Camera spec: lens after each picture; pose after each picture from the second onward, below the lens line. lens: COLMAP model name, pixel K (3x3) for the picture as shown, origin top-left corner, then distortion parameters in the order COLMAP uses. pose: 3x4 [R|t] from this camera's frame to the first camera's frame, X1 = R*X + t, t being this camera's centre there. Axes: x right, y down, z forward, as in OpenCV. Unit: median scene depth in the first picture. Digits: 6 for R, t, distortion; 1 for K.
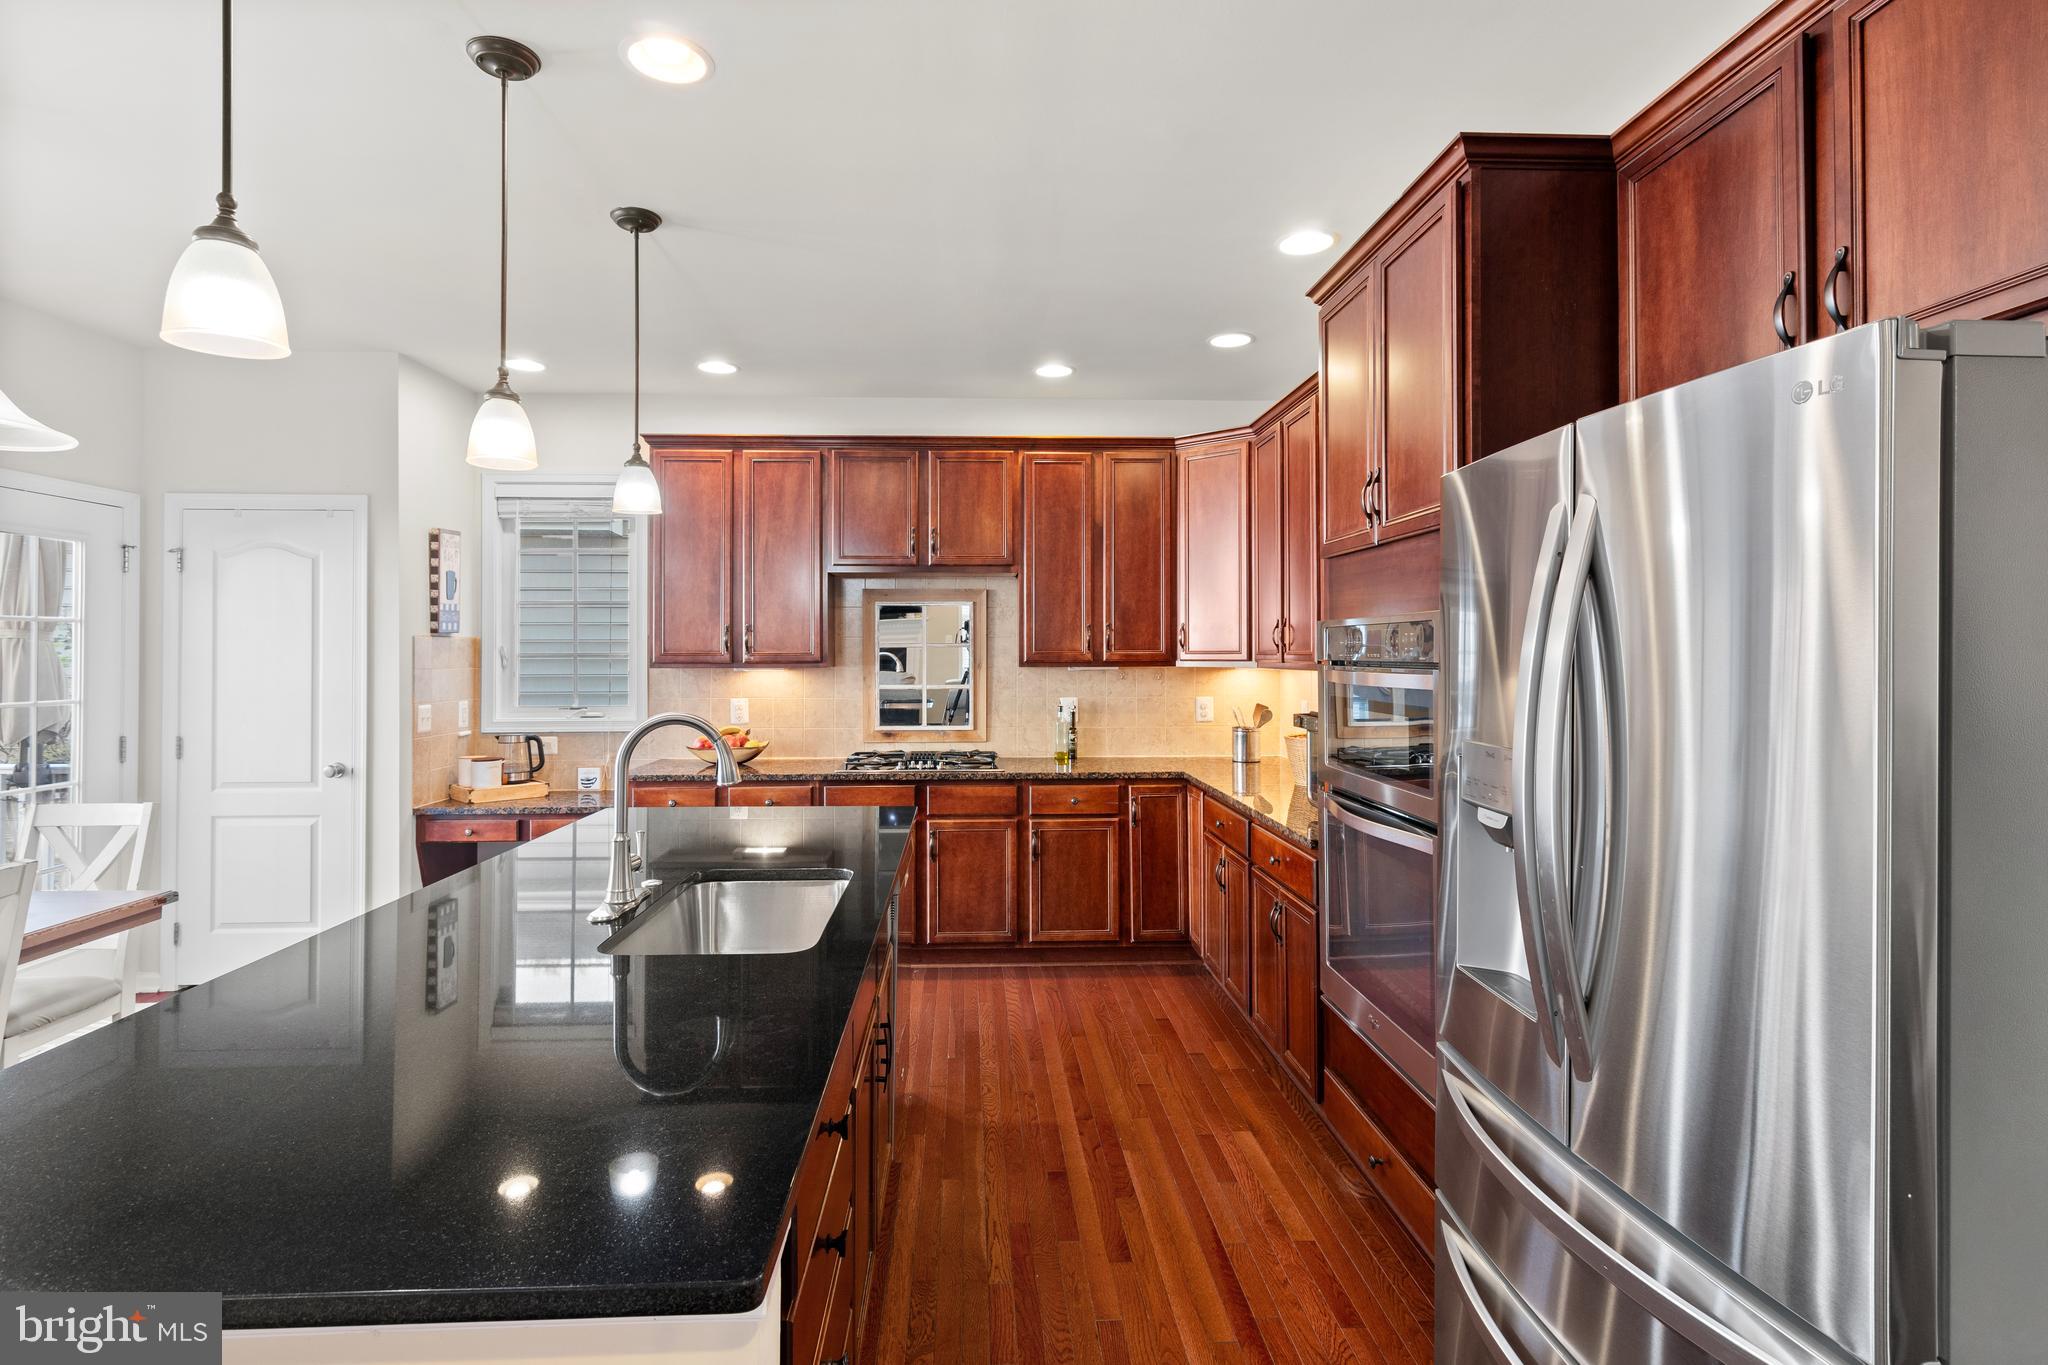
lens RADIAL K [[993.5, 0, 1018.3], [0, 993.5, 662.6], [0, 0, 1]] dist [0.000557, 0.000241]
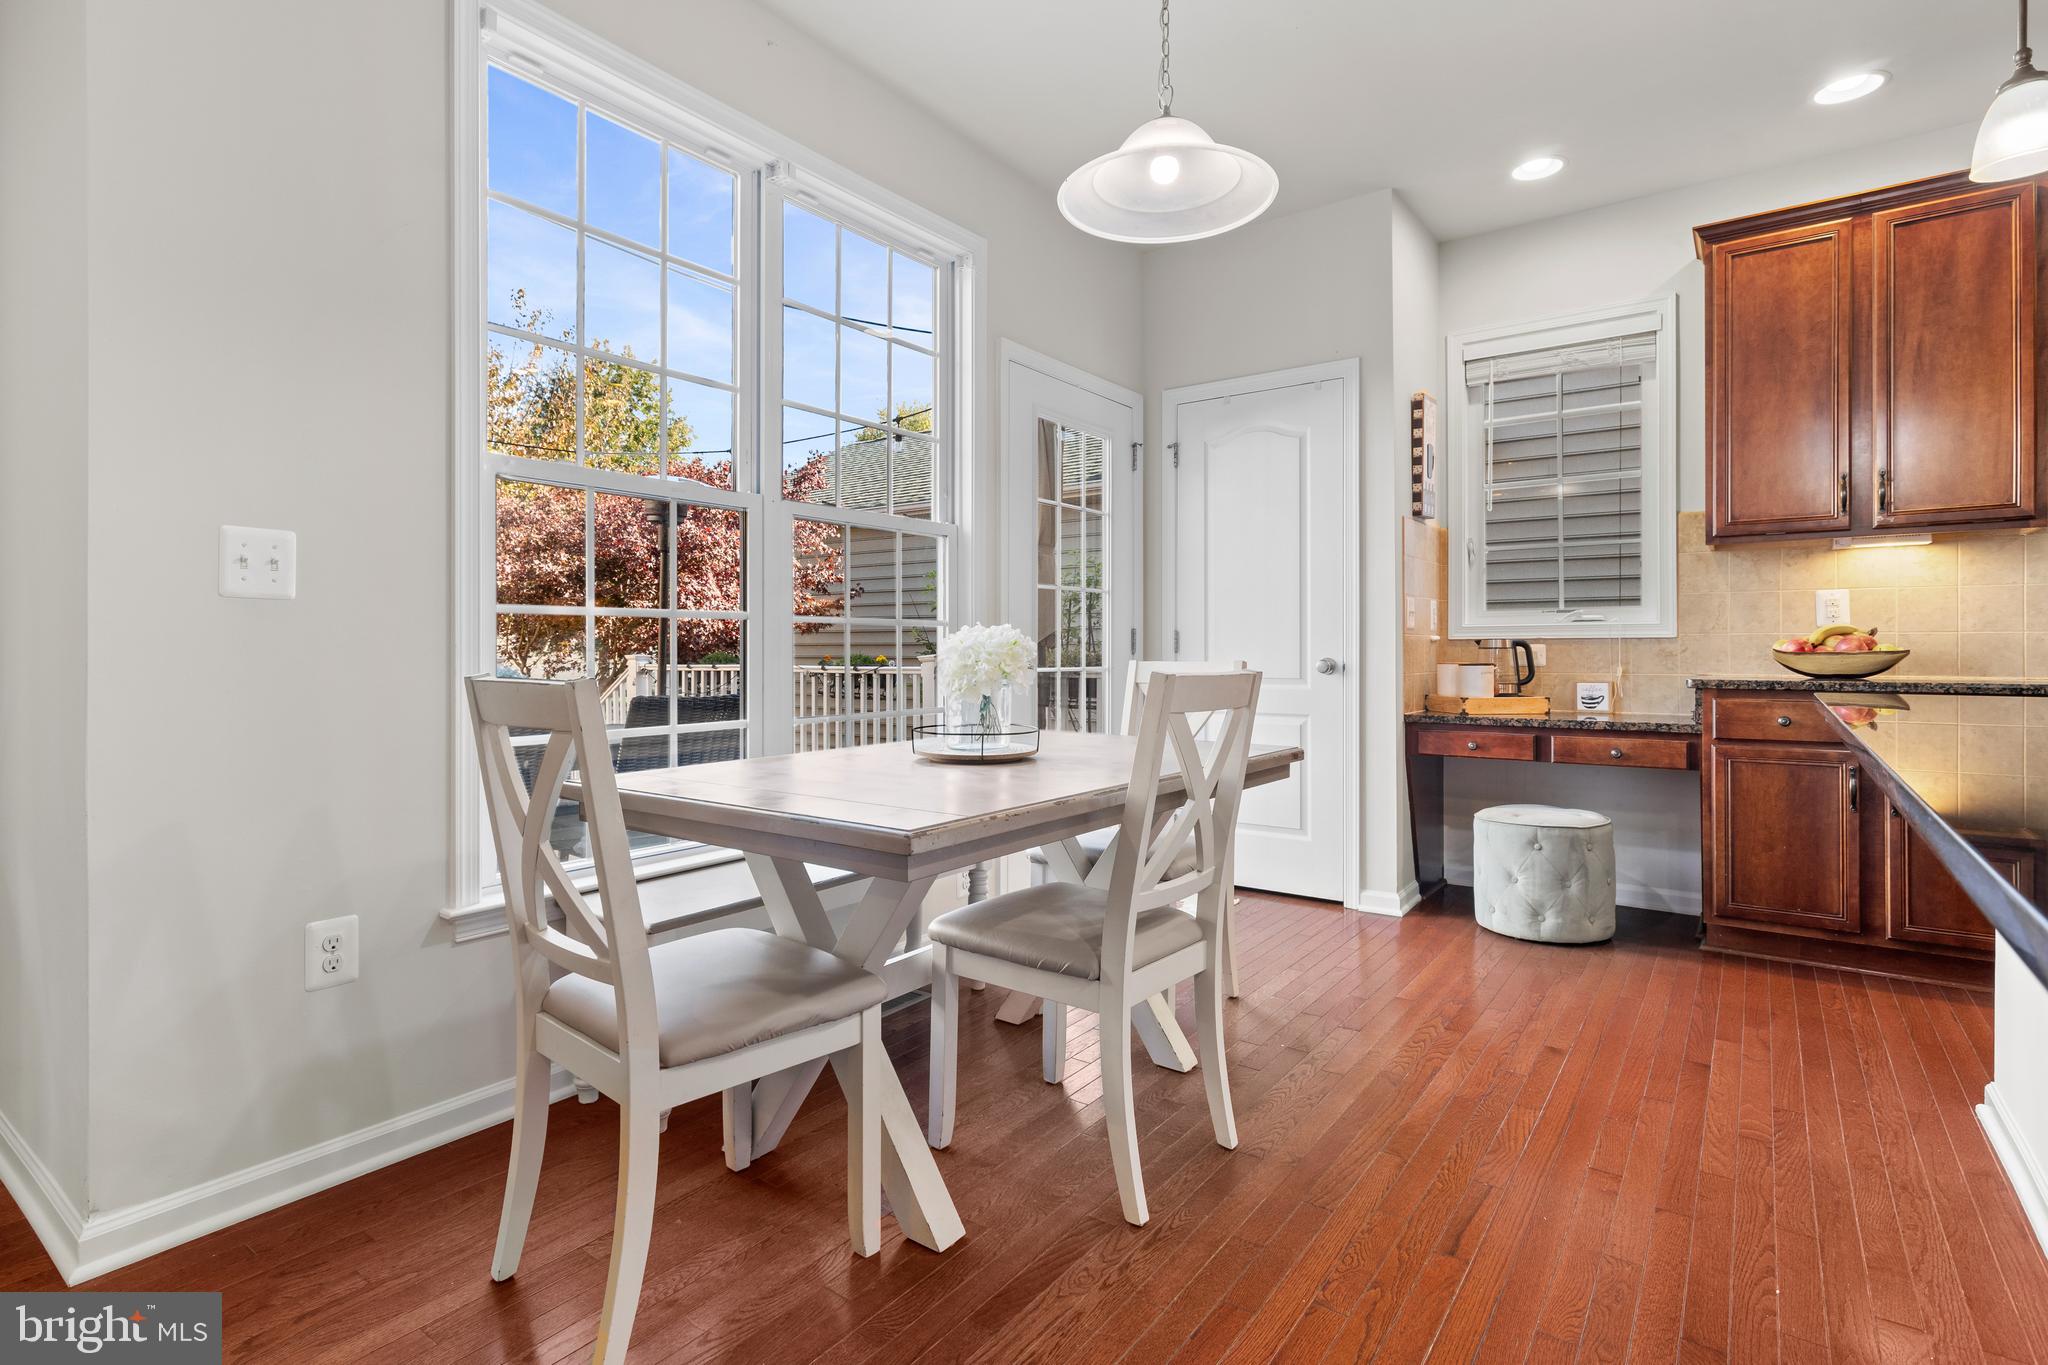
lens RADIAL K [[993.5, 0, 1014.9], [0, 993.5, 667.8], [0, 0, 1]] dist [0.000557, 0.000241]
pose [[0.776180, 0.009623, -0.630438, -0.309929], [-0.006806, 0.999953, 0.006885, 0.097004], [0.630475, -0.001053, 0.776209, 0.112026]]
